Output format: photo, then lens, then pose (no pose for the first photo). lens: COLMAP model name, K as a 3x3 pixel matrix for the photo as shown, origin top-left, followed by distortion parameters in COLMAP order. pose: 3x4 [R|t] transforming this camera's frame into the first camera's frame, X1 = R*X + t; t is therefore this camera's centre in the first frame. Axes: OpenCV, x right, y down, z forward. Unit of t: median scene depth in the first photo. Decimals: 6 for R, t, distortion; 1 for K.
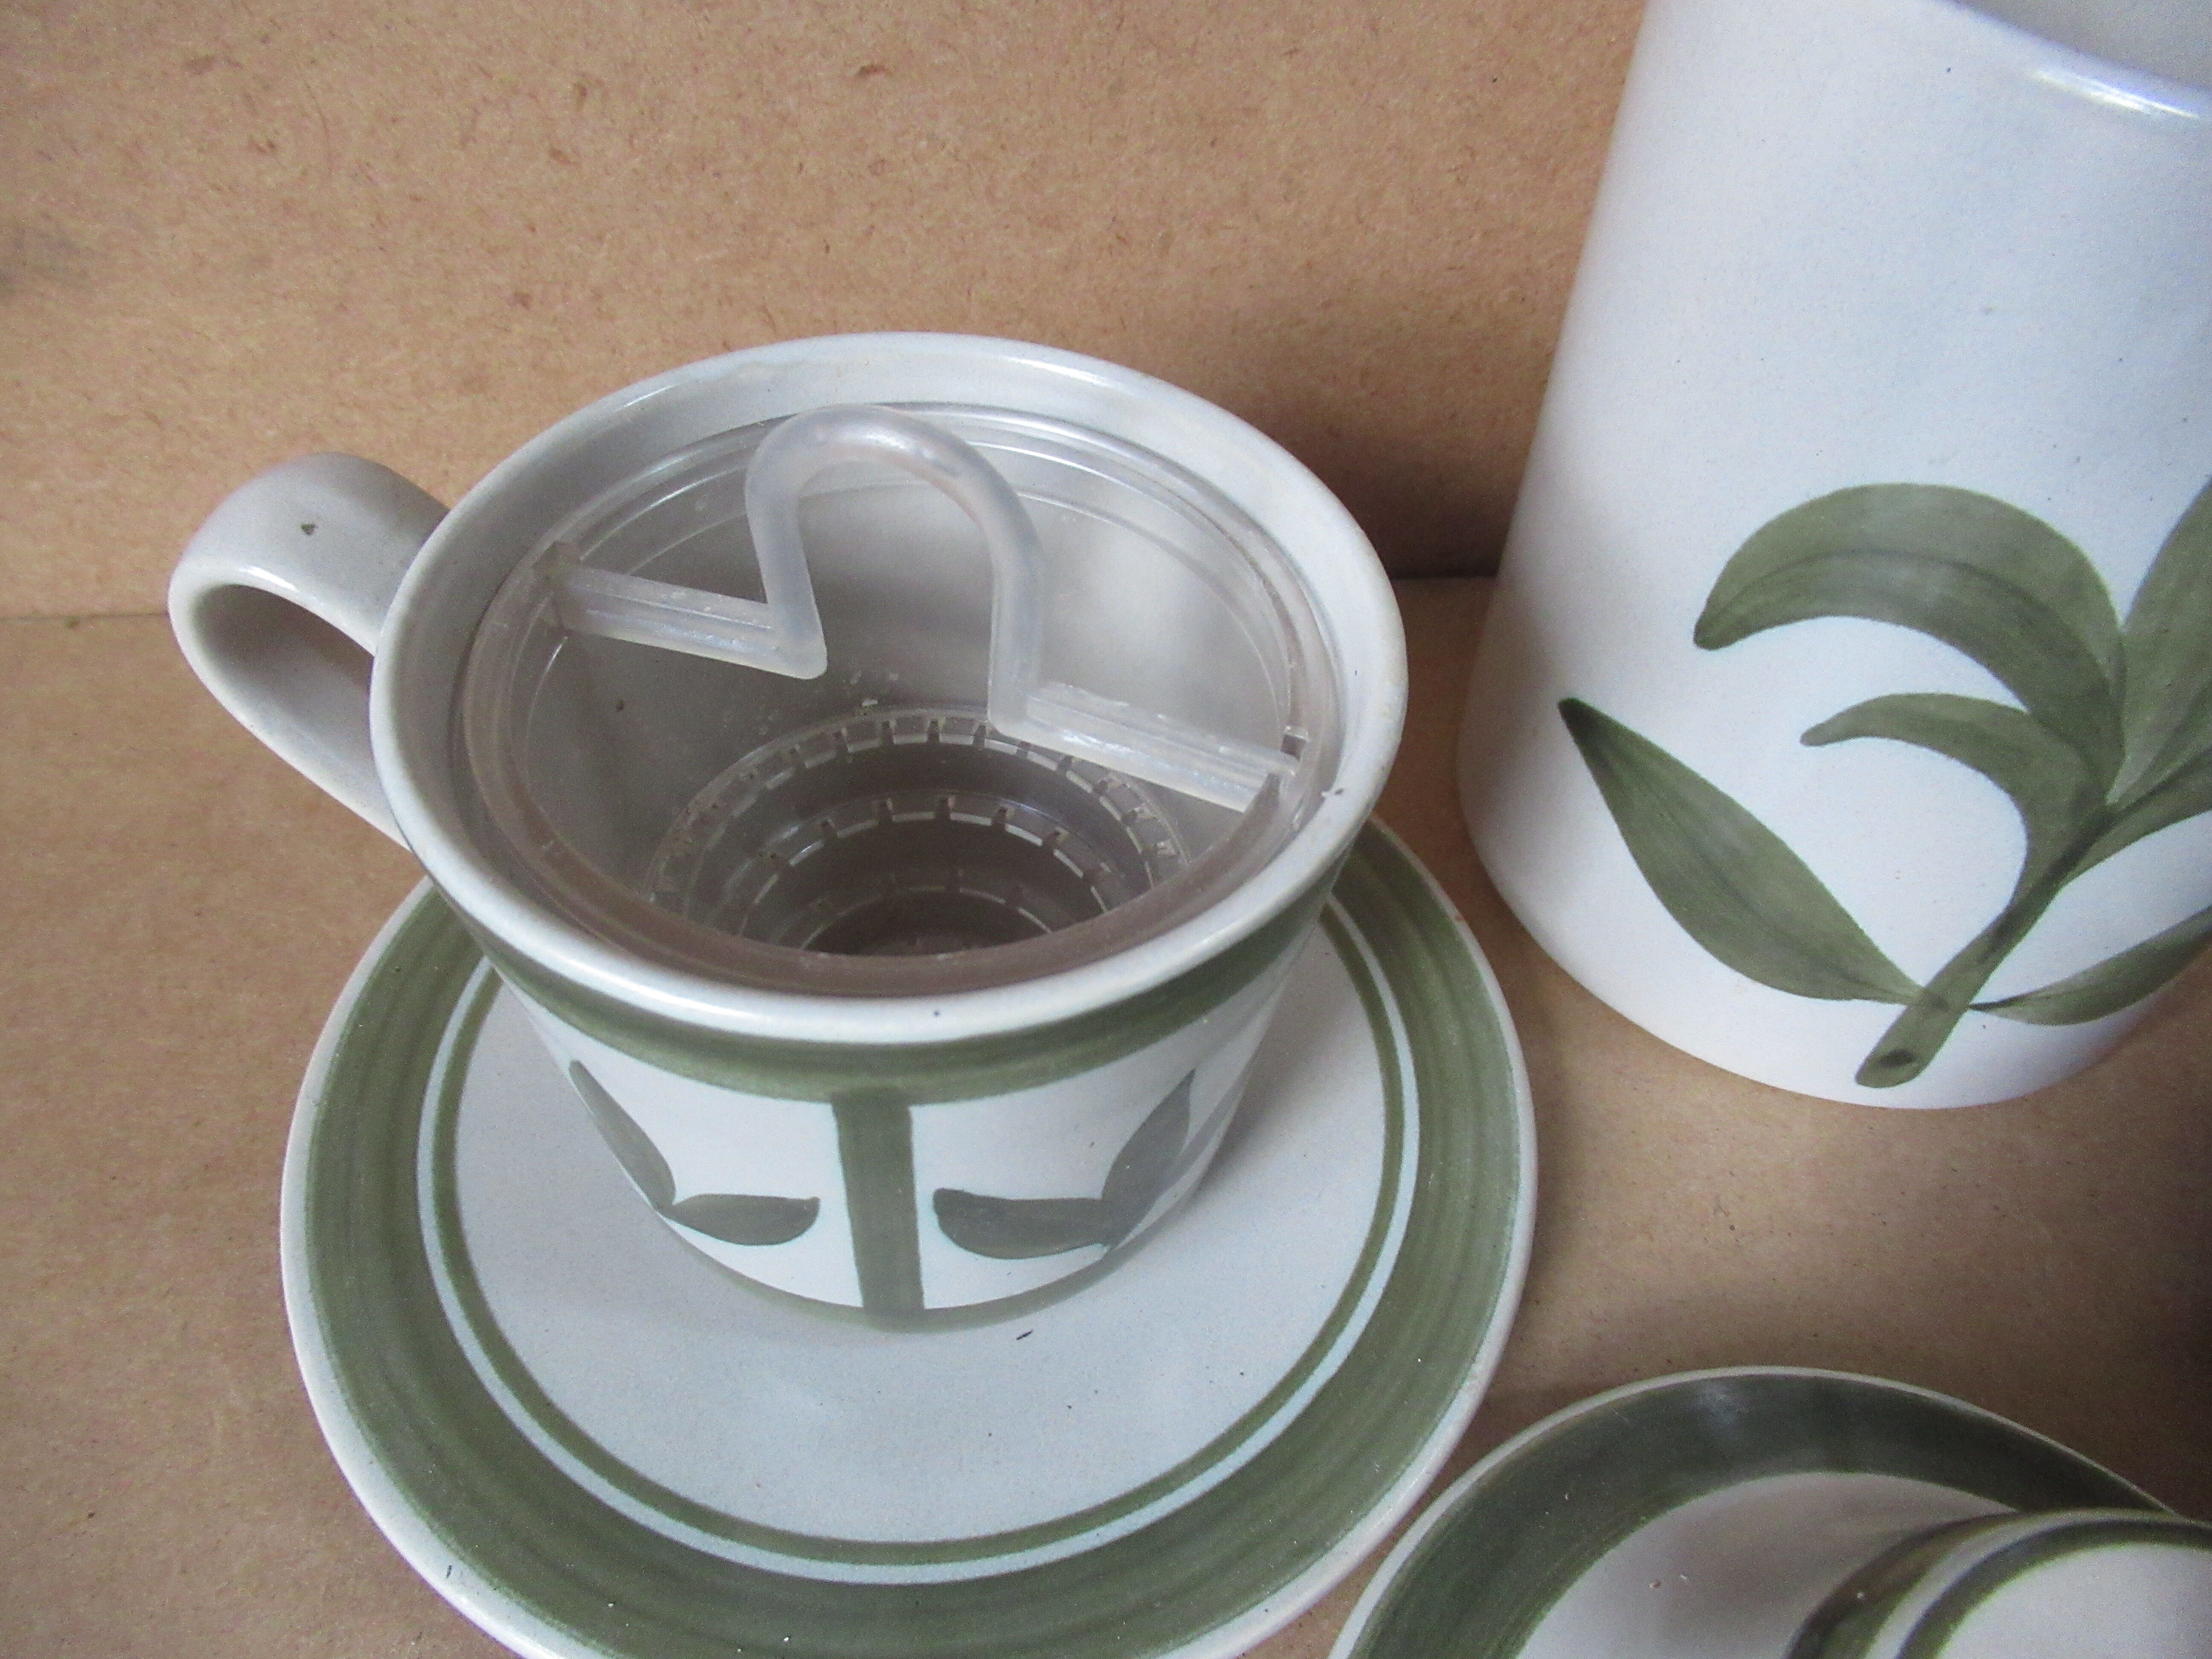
lens RADIAL K [[1630.0, 0, 1113.6], [0, 1630.0, 835.7], [0, 0, 1]] dist [-0.013933, 0.008198]
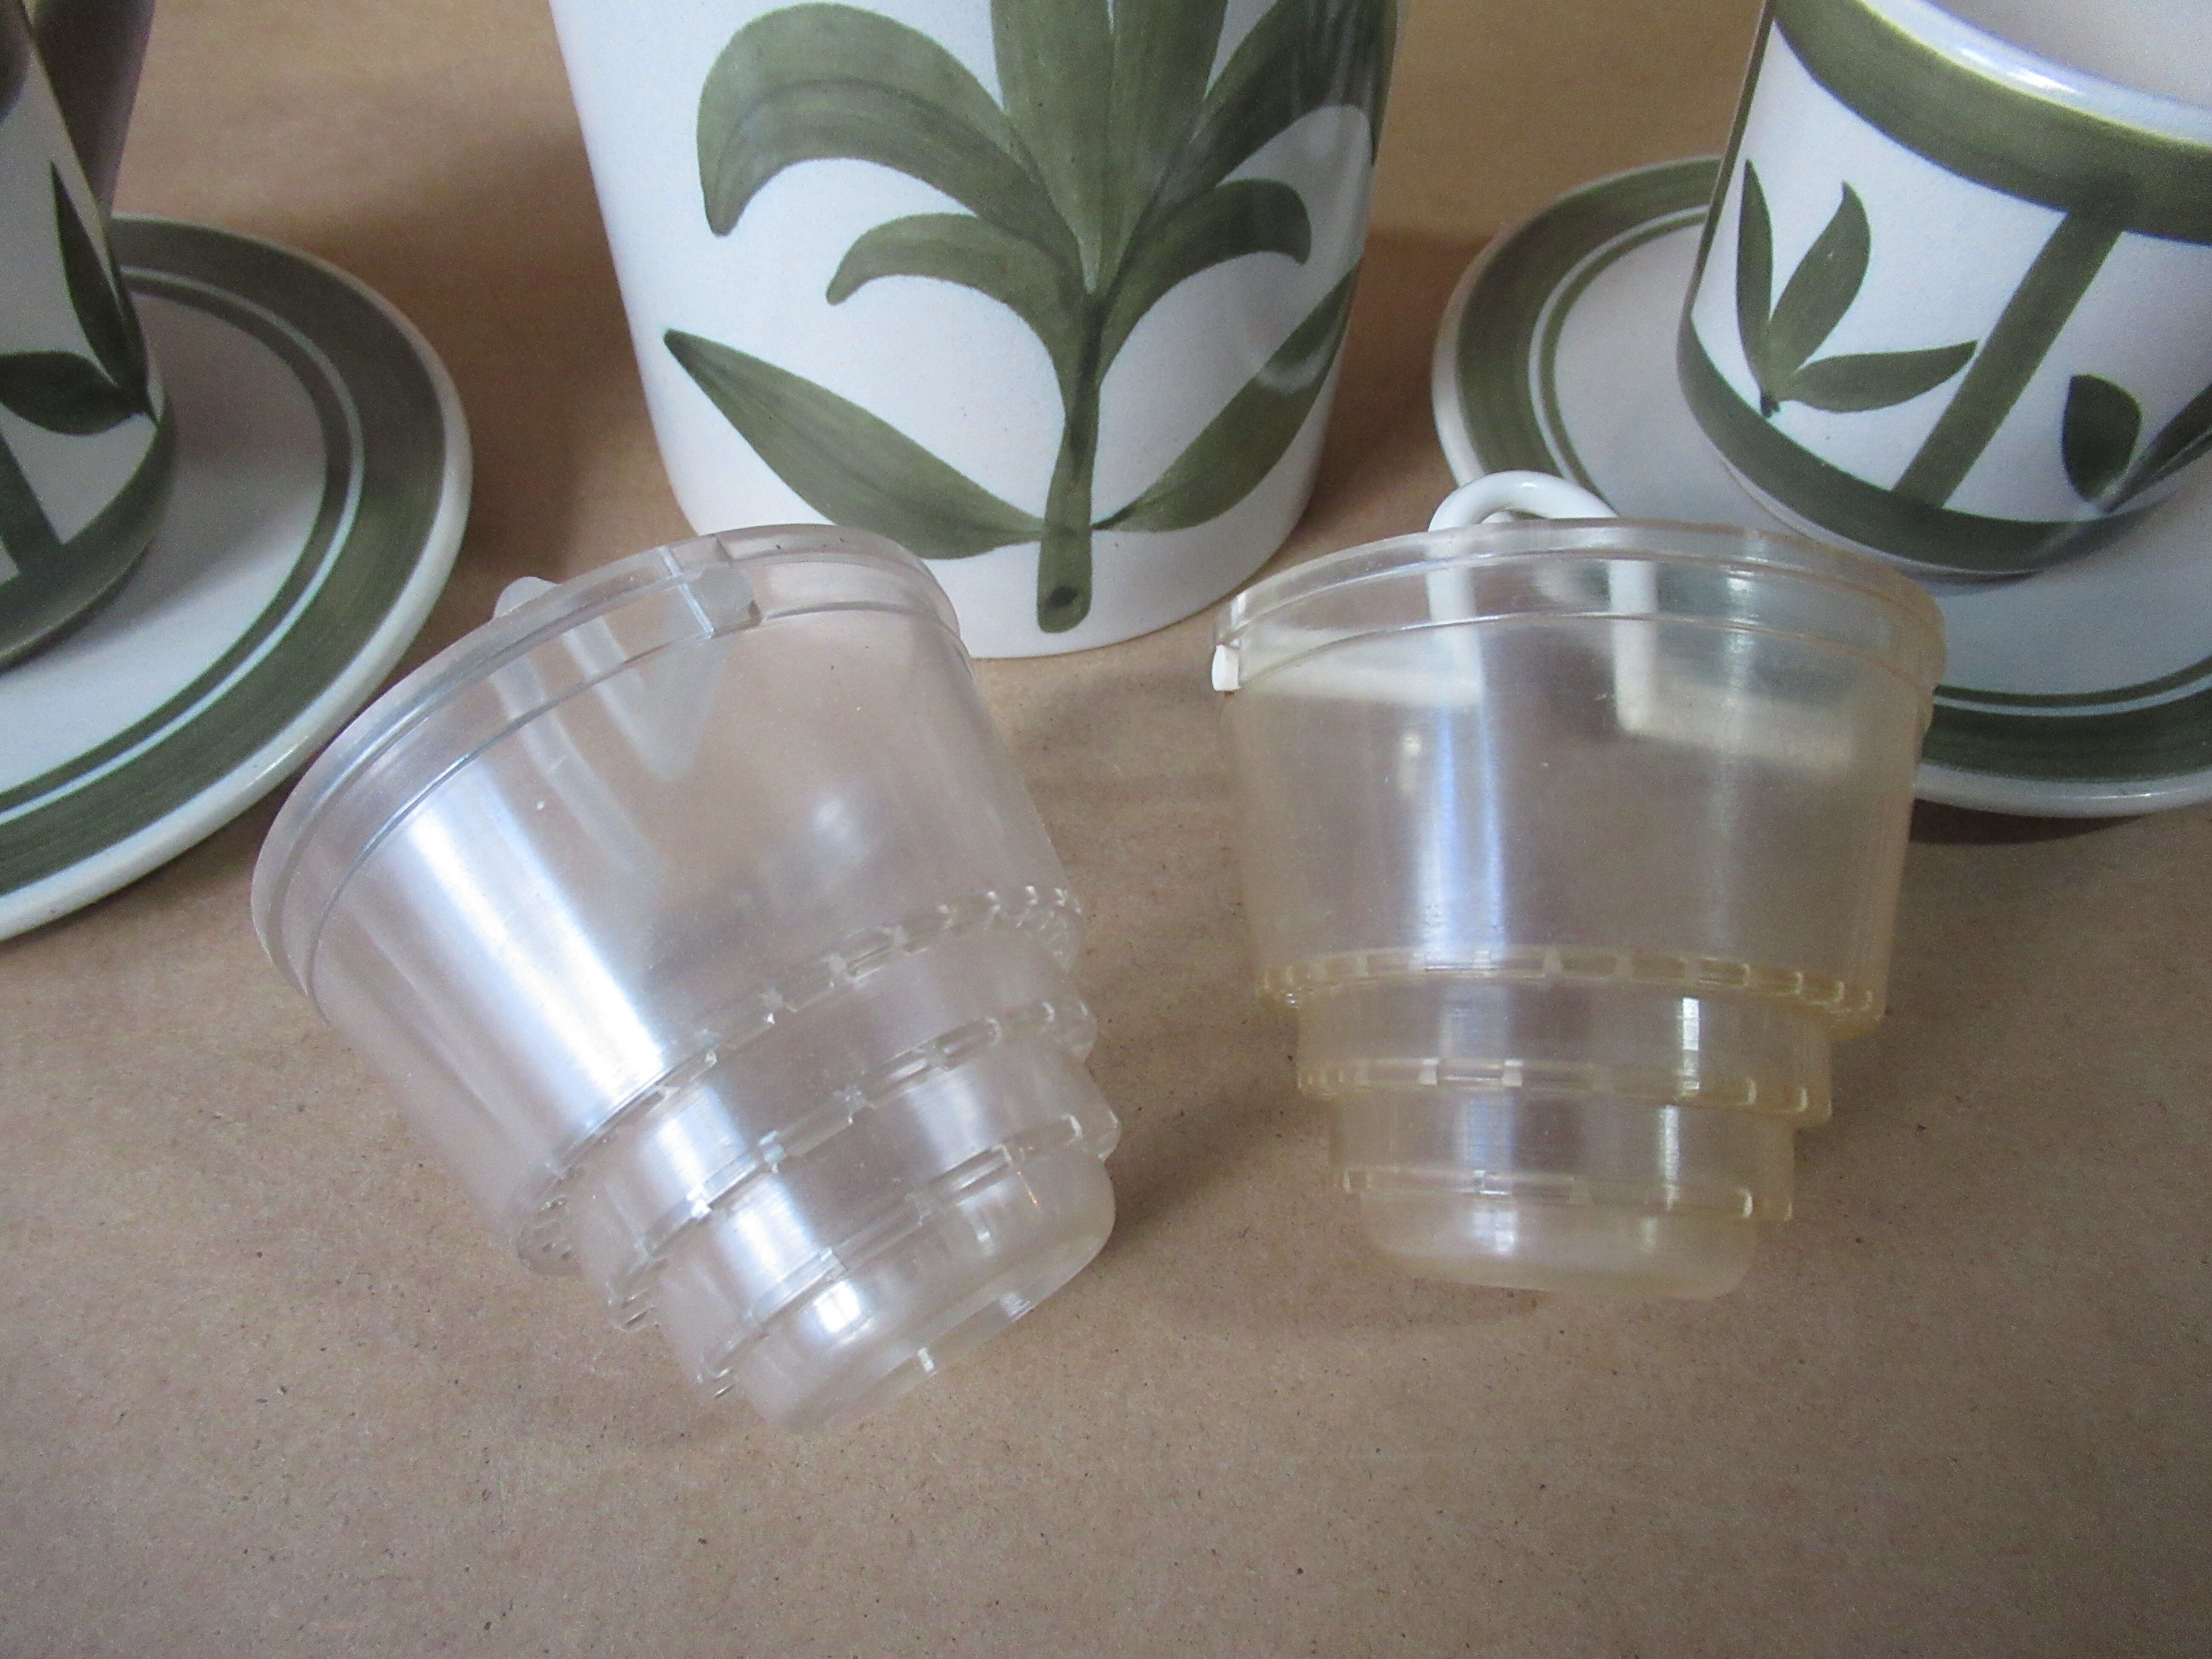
lens RADIAL K [[1630.0, 0, 1102.0], [0, 1630.0, 821.8], [0, 0, 1]] dist [-0.013933, 0.008198]
pose [[0.941021, -0.269799, 0.204177, 0.258271], [0.251330, 0.961394, 0.112045, 0.176031], [-0.226525, -0.054121, 0.972501, -0.080489]]
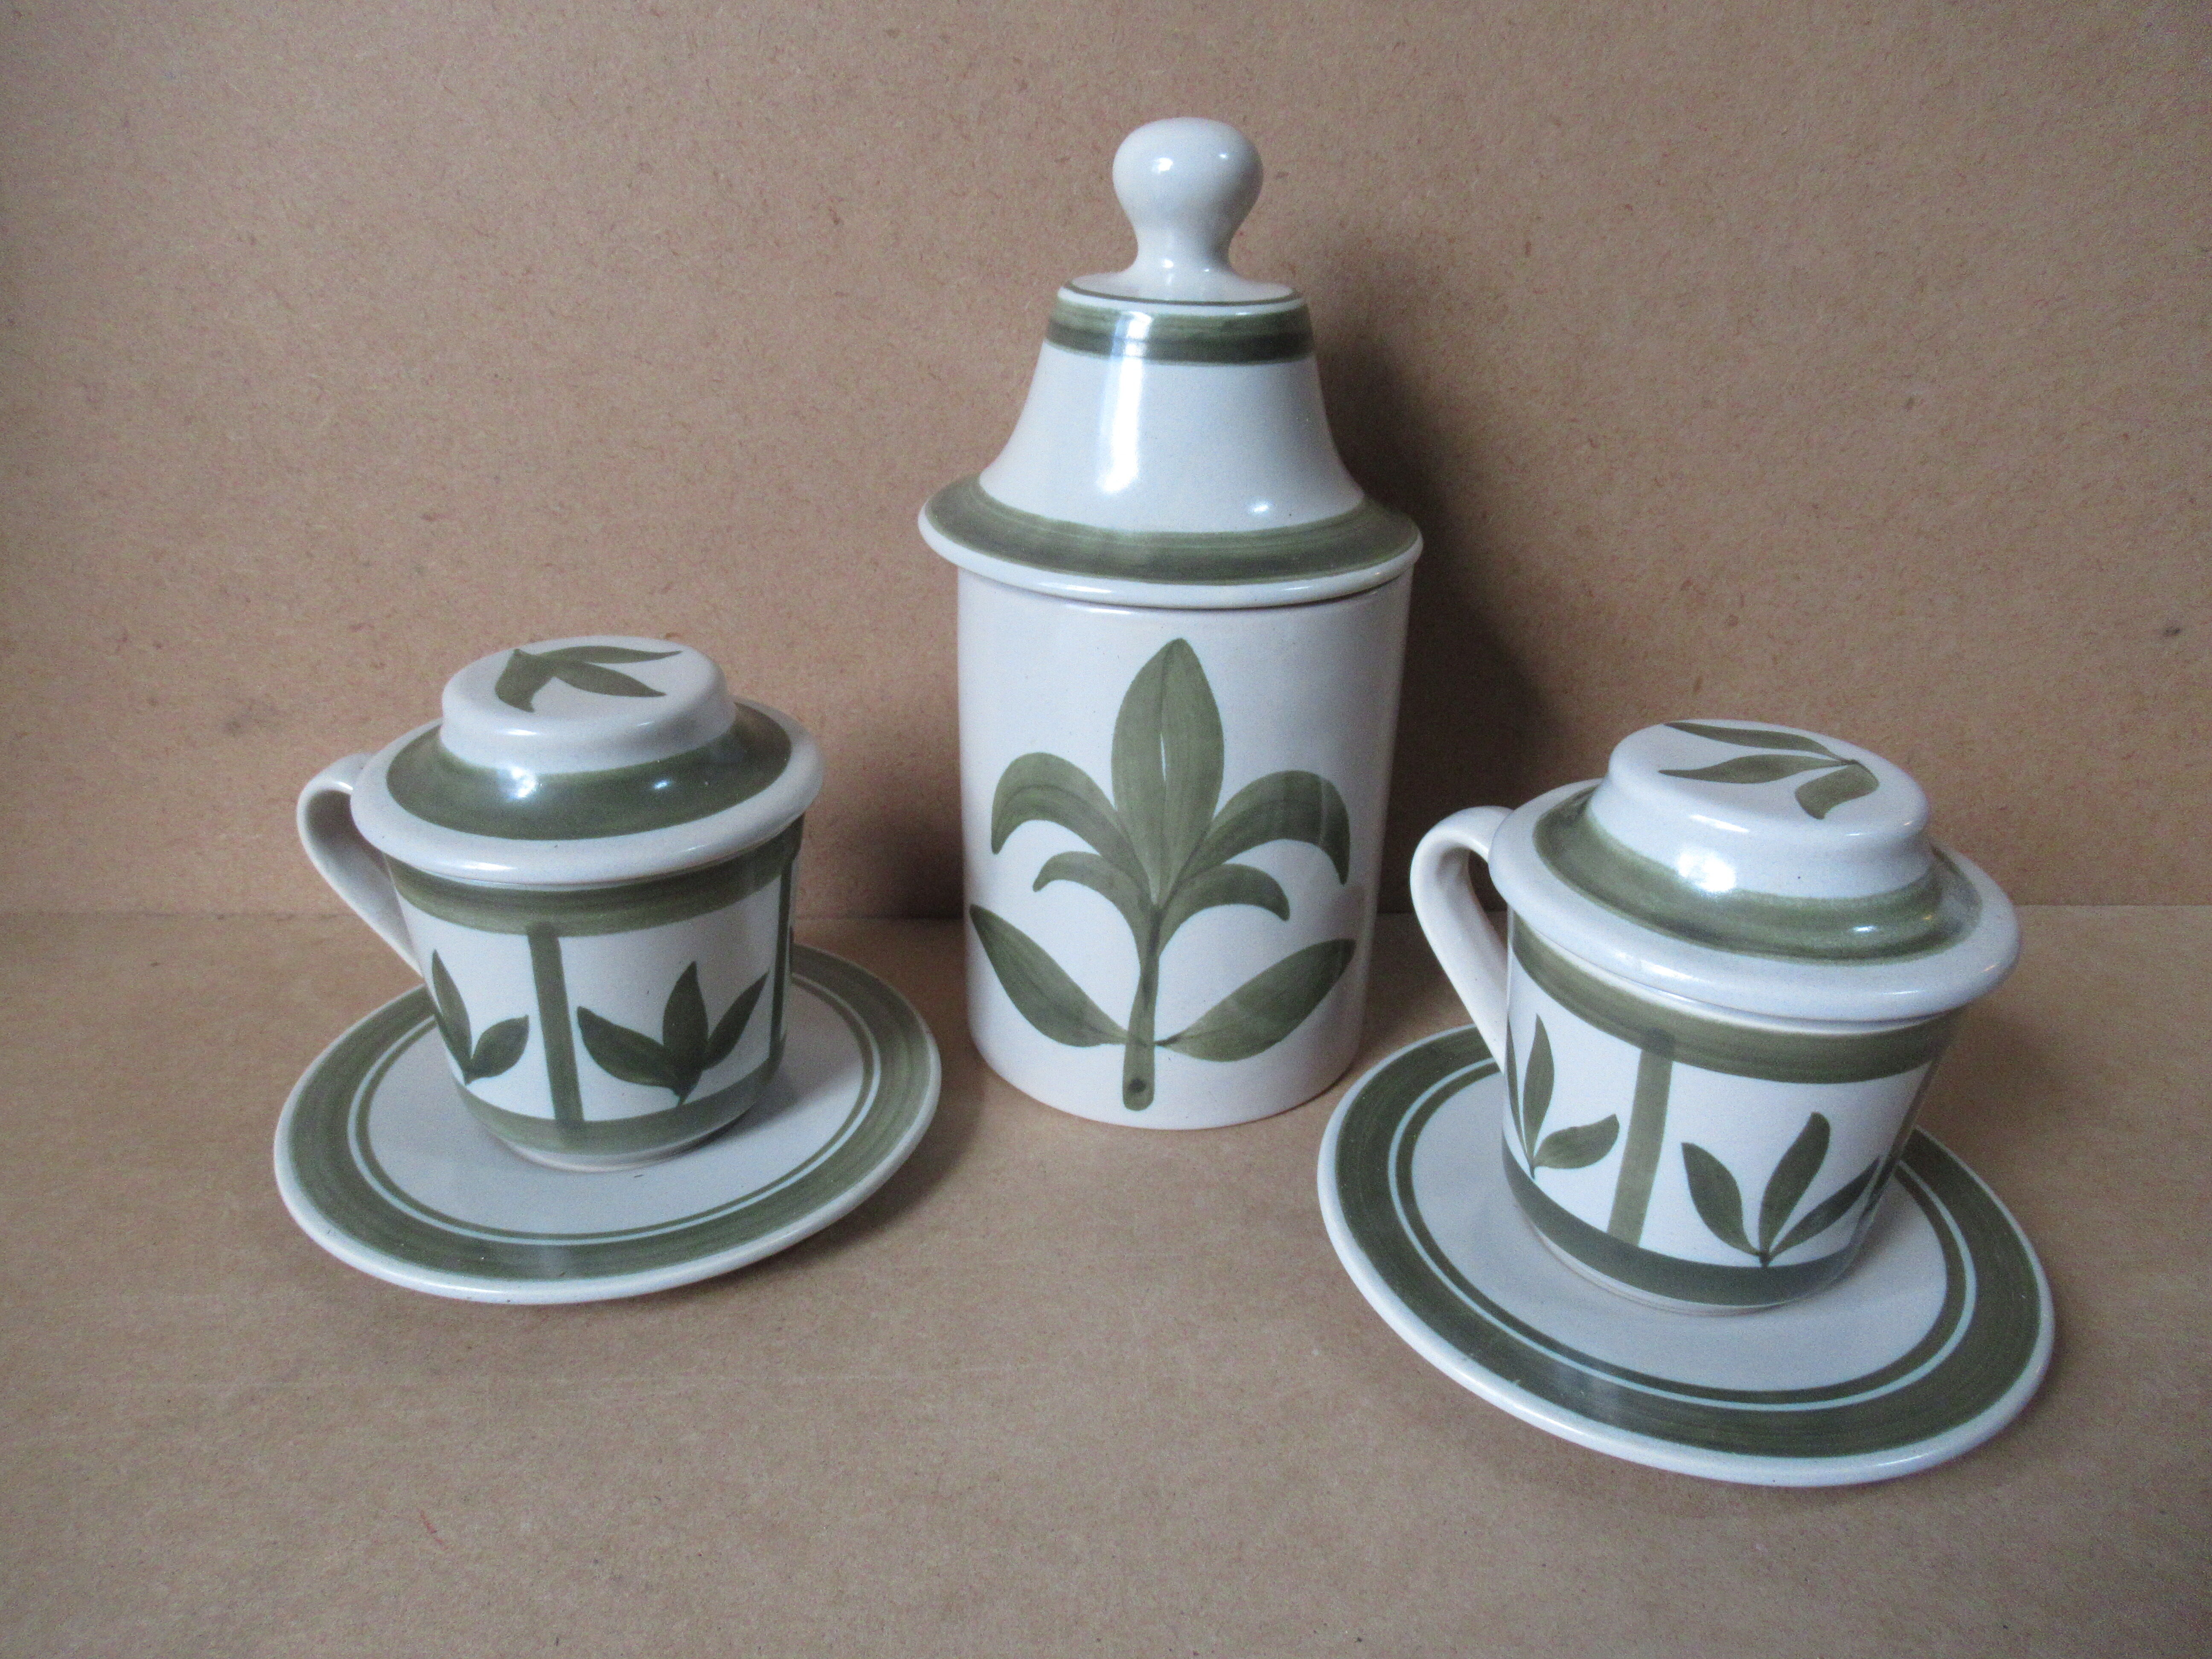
lens RADIAL K [[1630.0, 0, 1103.5], [0, 1630.0, 836.2], [0, 0, 1]] dist [-0.013933, 0.008198]
pose [[0.999494, 0.006442, -0.031145, 0.529659], [-0.018557, 0.913431, -0.406569, 0.677144], [0.025830, 0.406942, 0.913089, -0.886214]]
